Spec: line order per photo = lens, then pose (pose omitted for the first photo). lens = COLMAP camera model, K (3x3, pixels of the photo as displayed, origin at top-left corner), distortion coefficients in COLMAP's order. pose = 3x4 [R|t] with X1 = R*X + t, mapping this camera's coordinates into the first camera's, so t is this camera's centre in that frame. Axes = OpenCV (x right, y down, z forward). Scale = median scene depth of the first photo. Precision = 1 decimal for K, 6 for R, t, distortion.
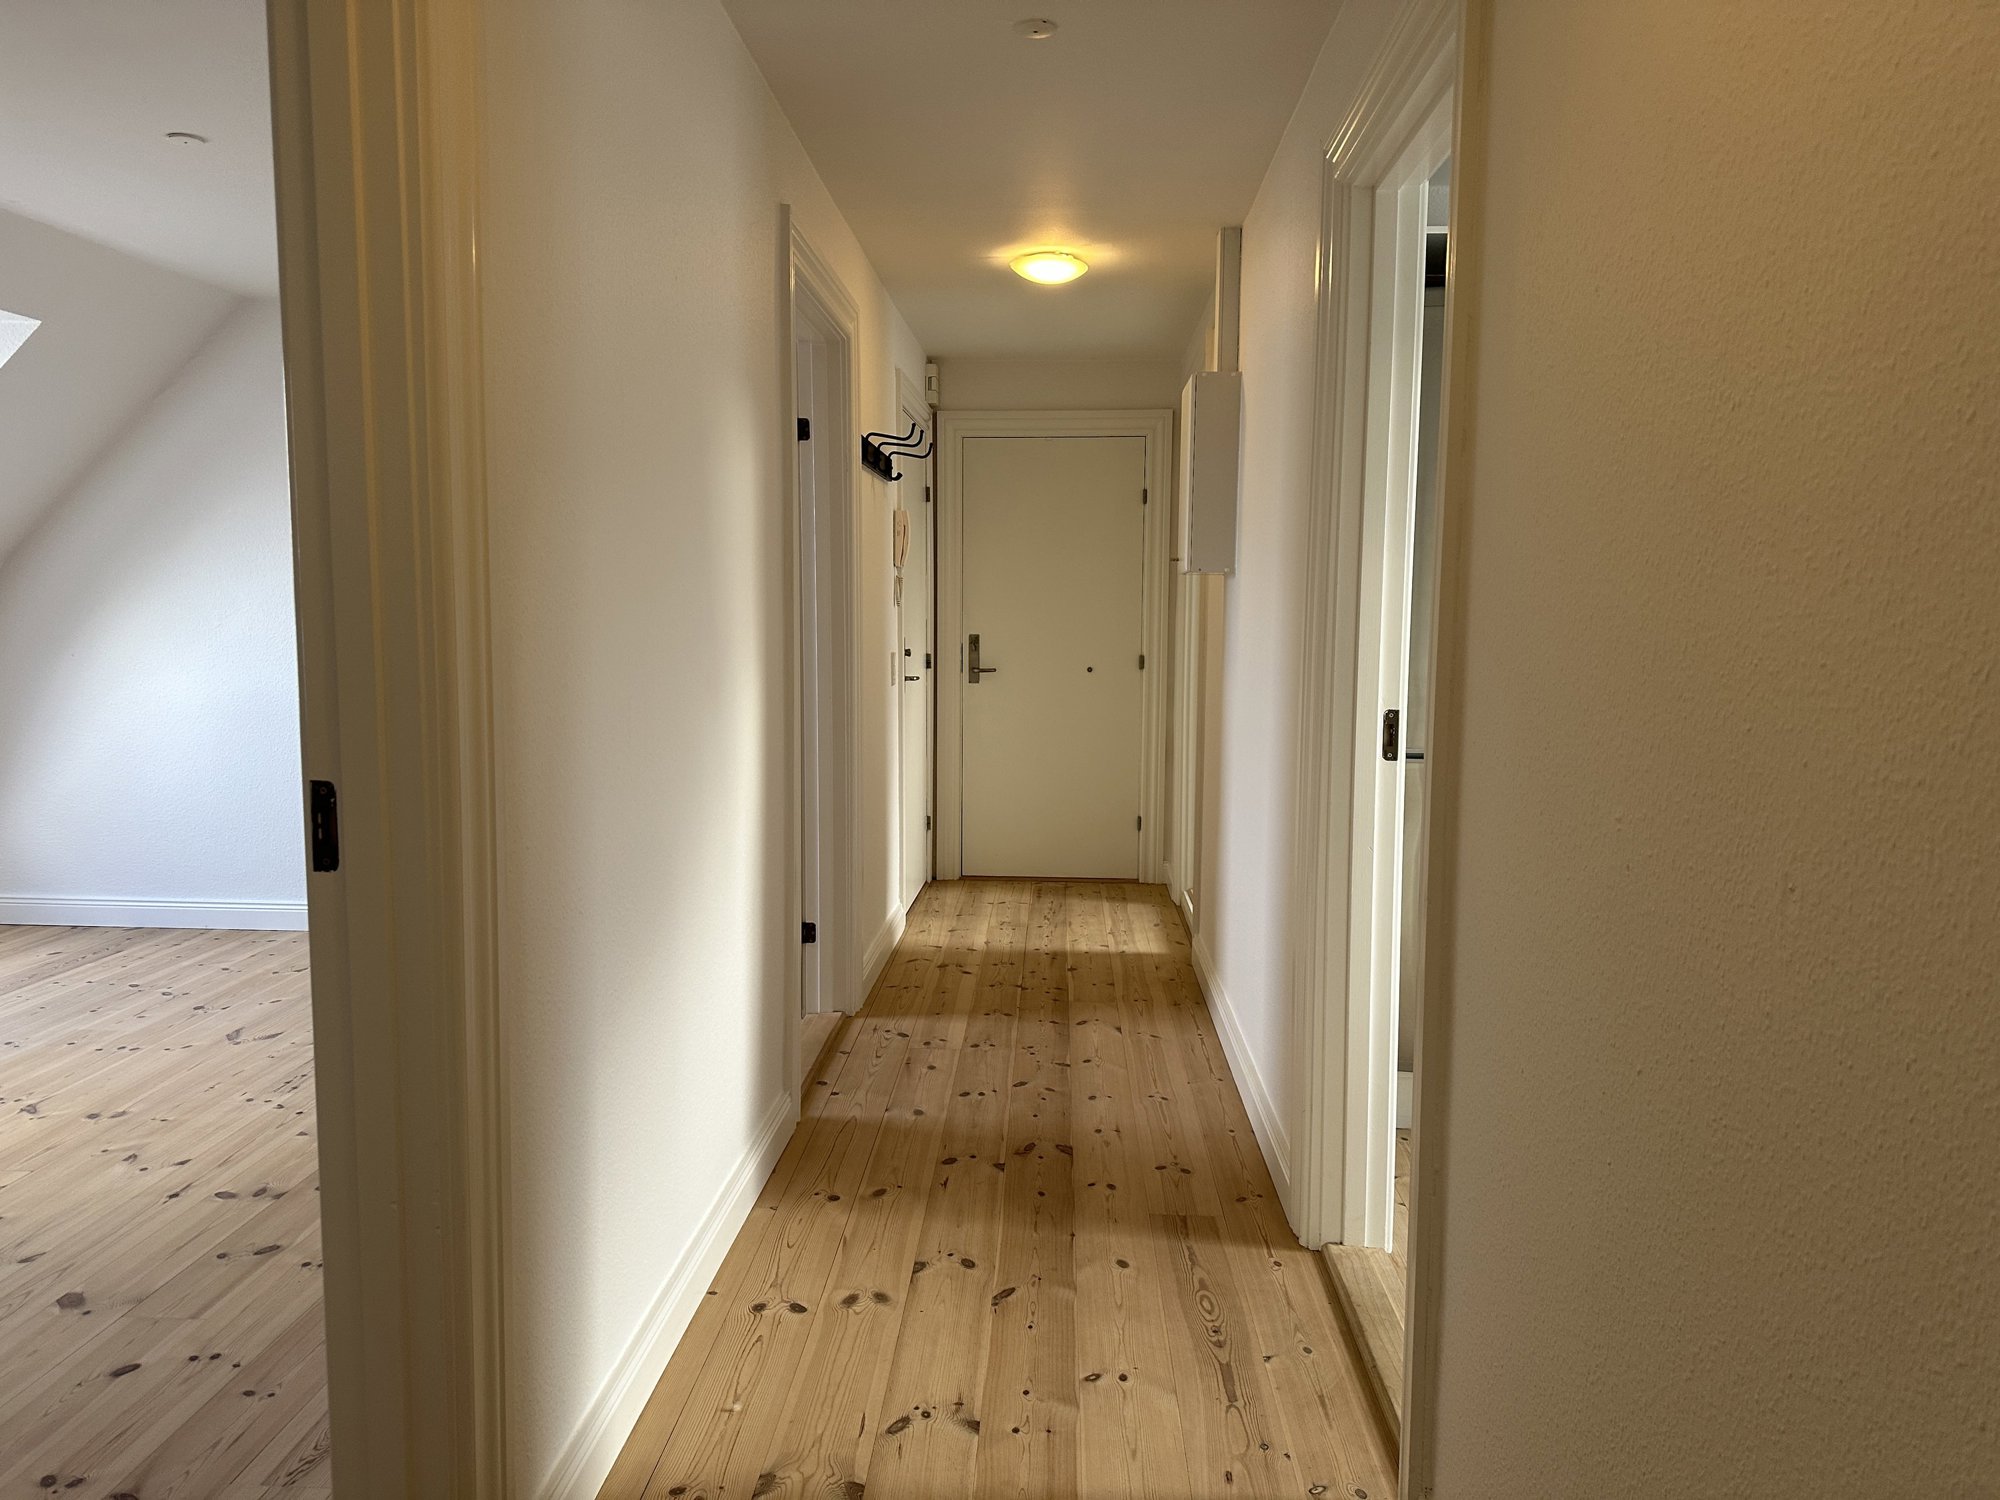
lens RADIAL K [[1412.8, 0, 989.5], [0, 1412.8, 749.1], [0, 0, 1]] dist [0.003615, -0.002473]
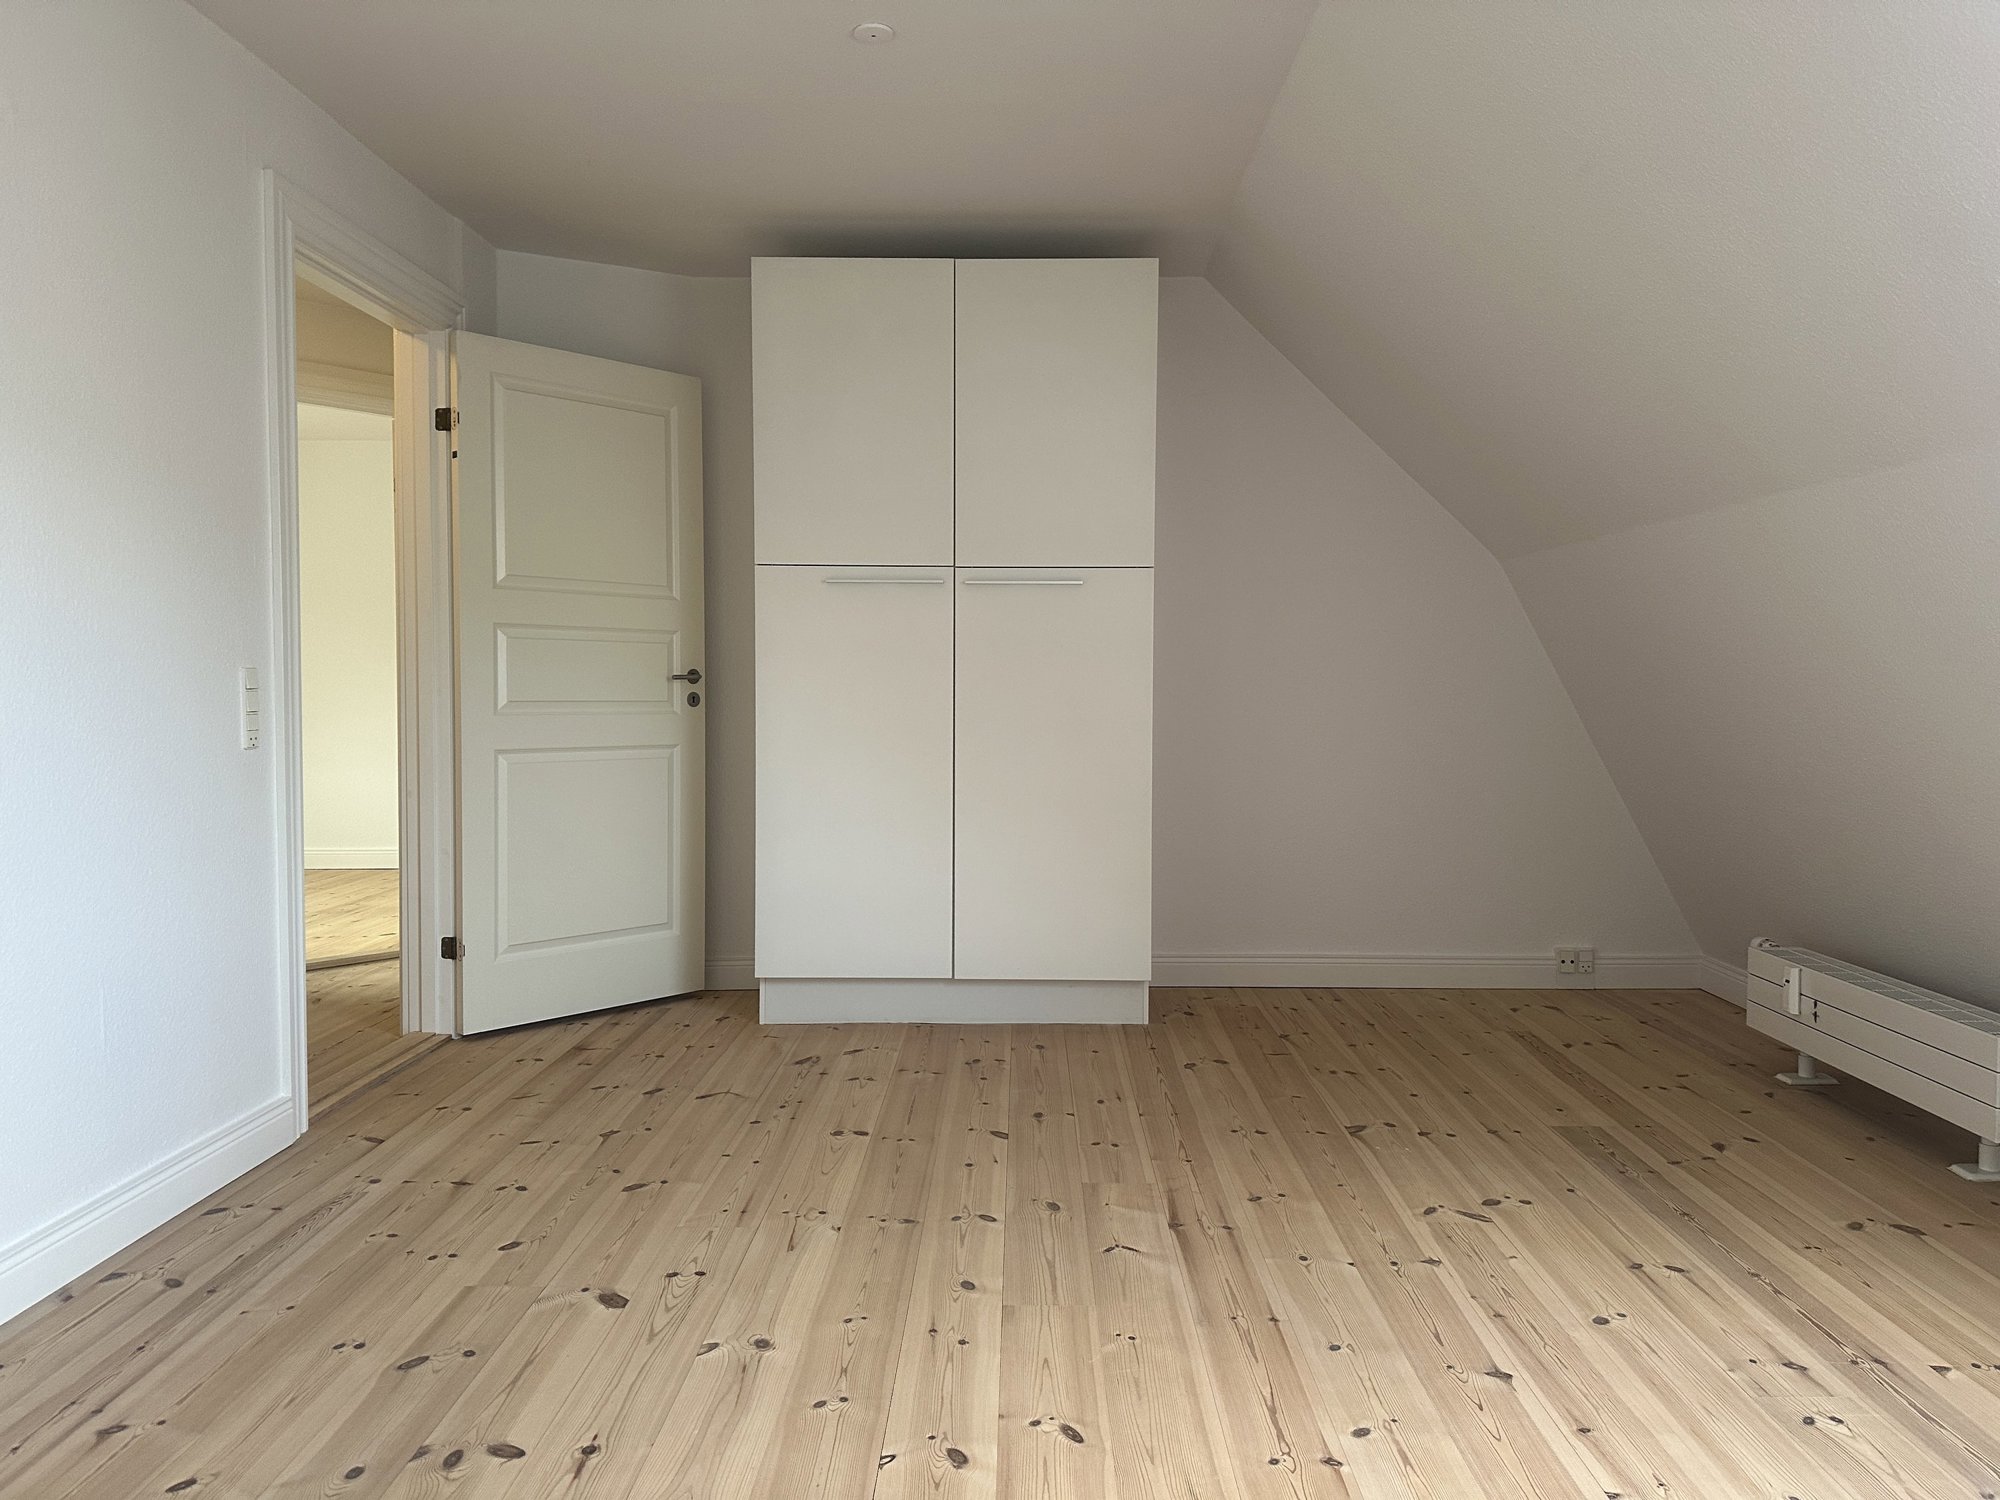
lens RADIAL K [[1412.8, 0, 1009.5], [0, 1412.8, 746.8], [0, 0, 1]] dist [0.003615, -0.002473]
pose [[-0.999134, 0.002109, -0.041551, -0.875777], [-0.004367, 0.987881, 0.155151, -0.125164], [0.041375, 0.155198, -0.987017, 1.881124]]
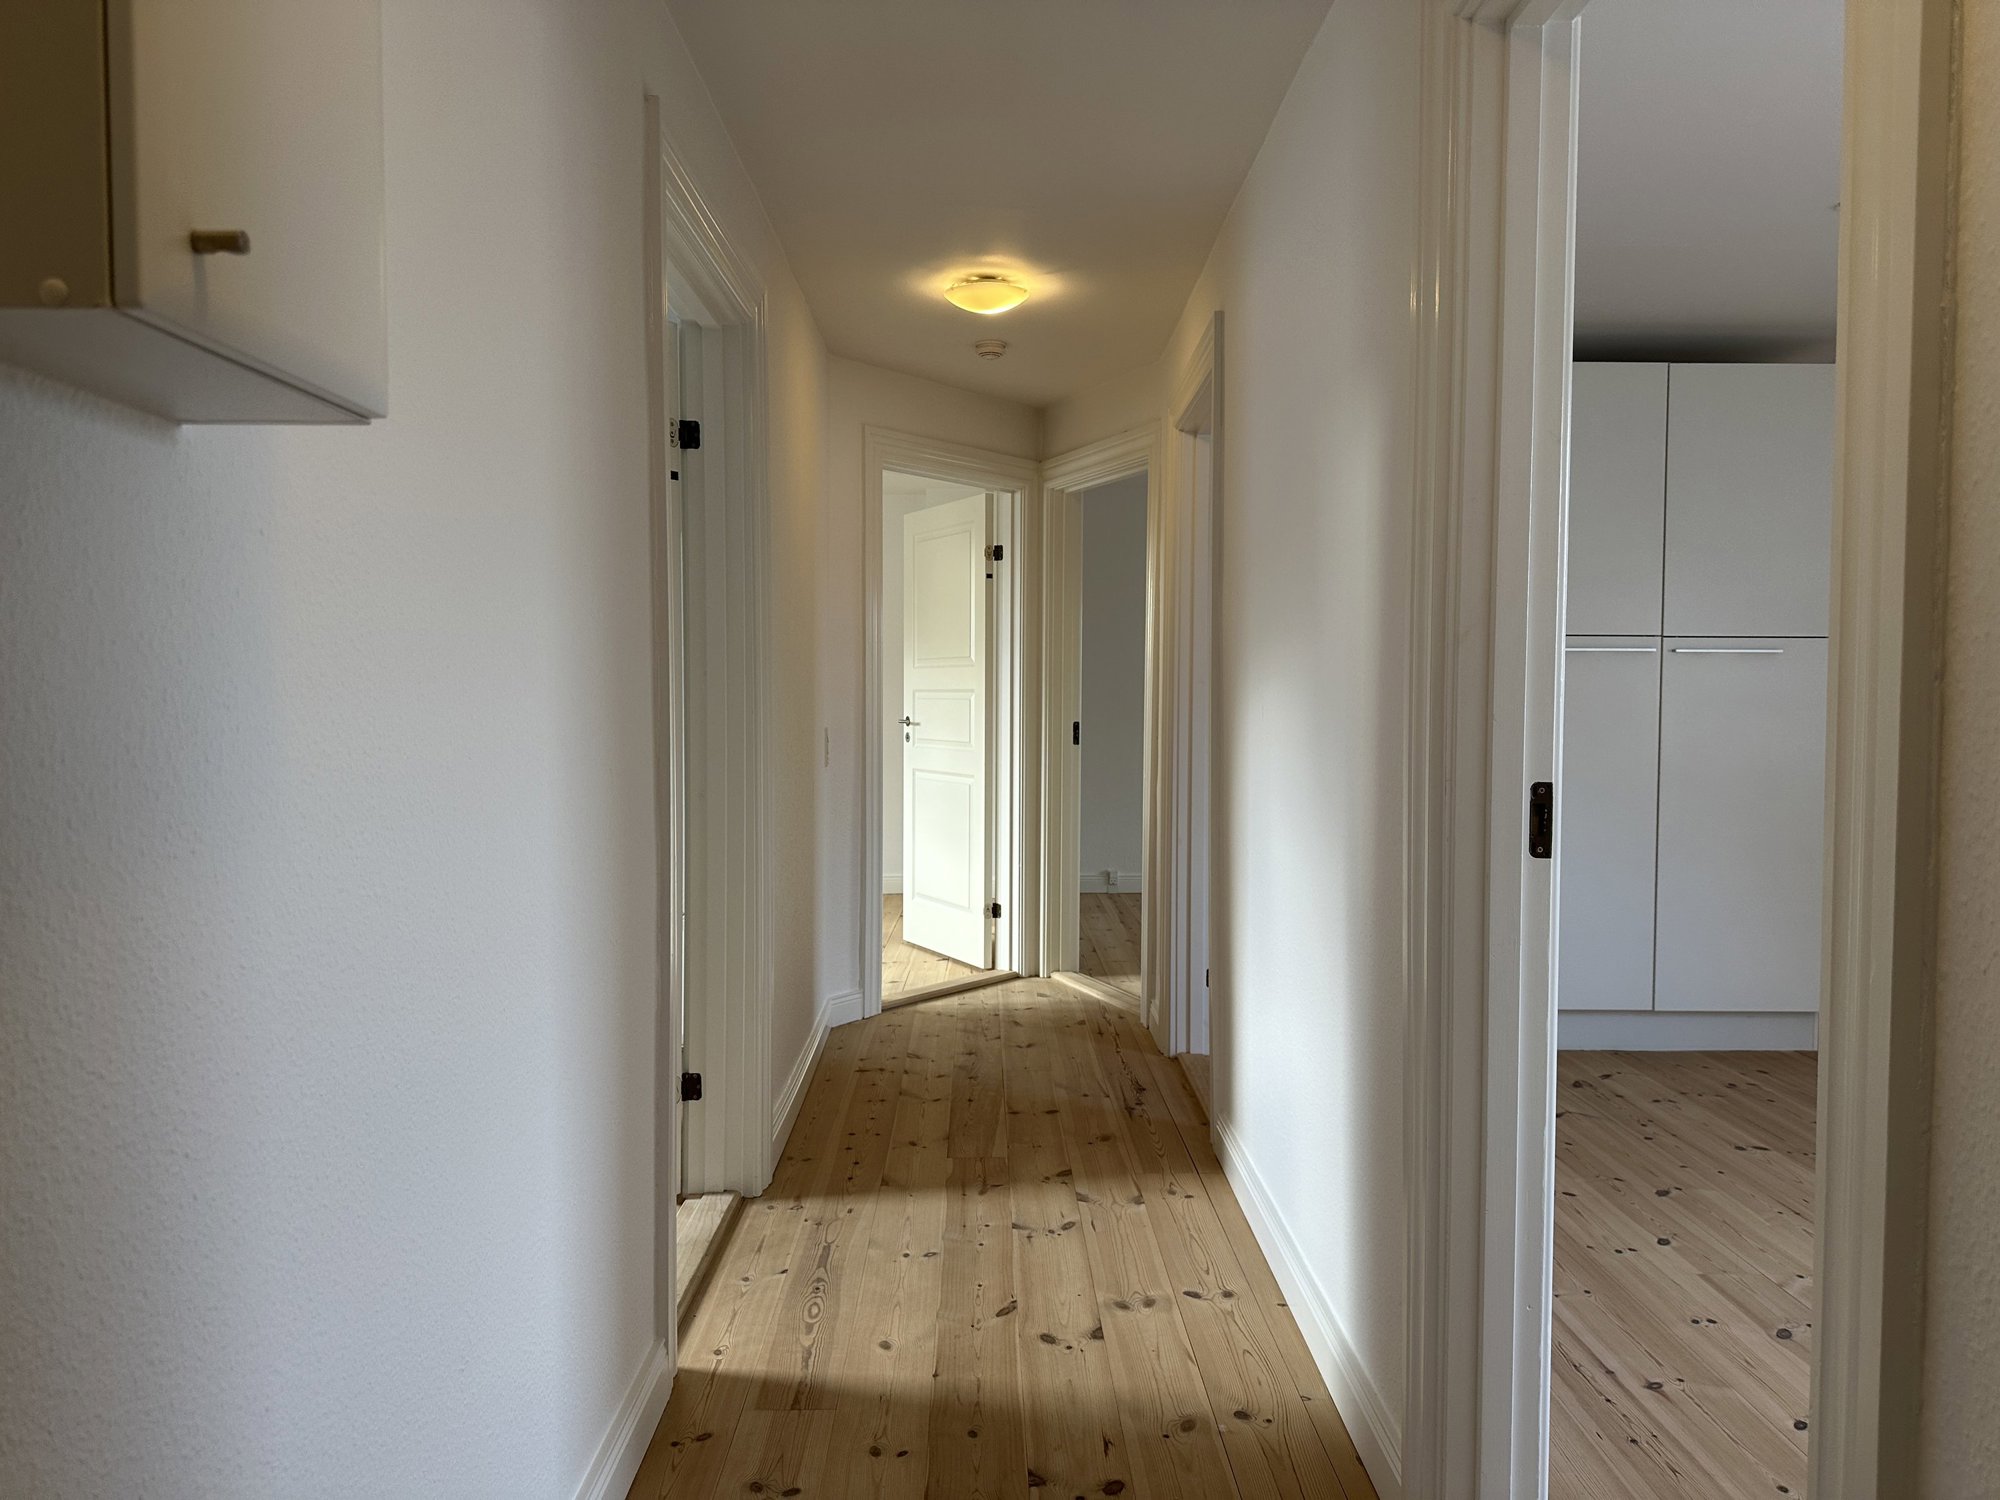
lens RADIAL K [[1412.8, 0, 998.3], [0, 1412.8, 747.6], [0, 0, 1]] dist [0.003615, -0.002473]
pose [[-0.997988, -0.006520, -0.063073, 0.085562], [-0.014980, 0.990787, 0.134597, -0.168030], [0.061614, 0.135271, -0.988891, 1.991220]]
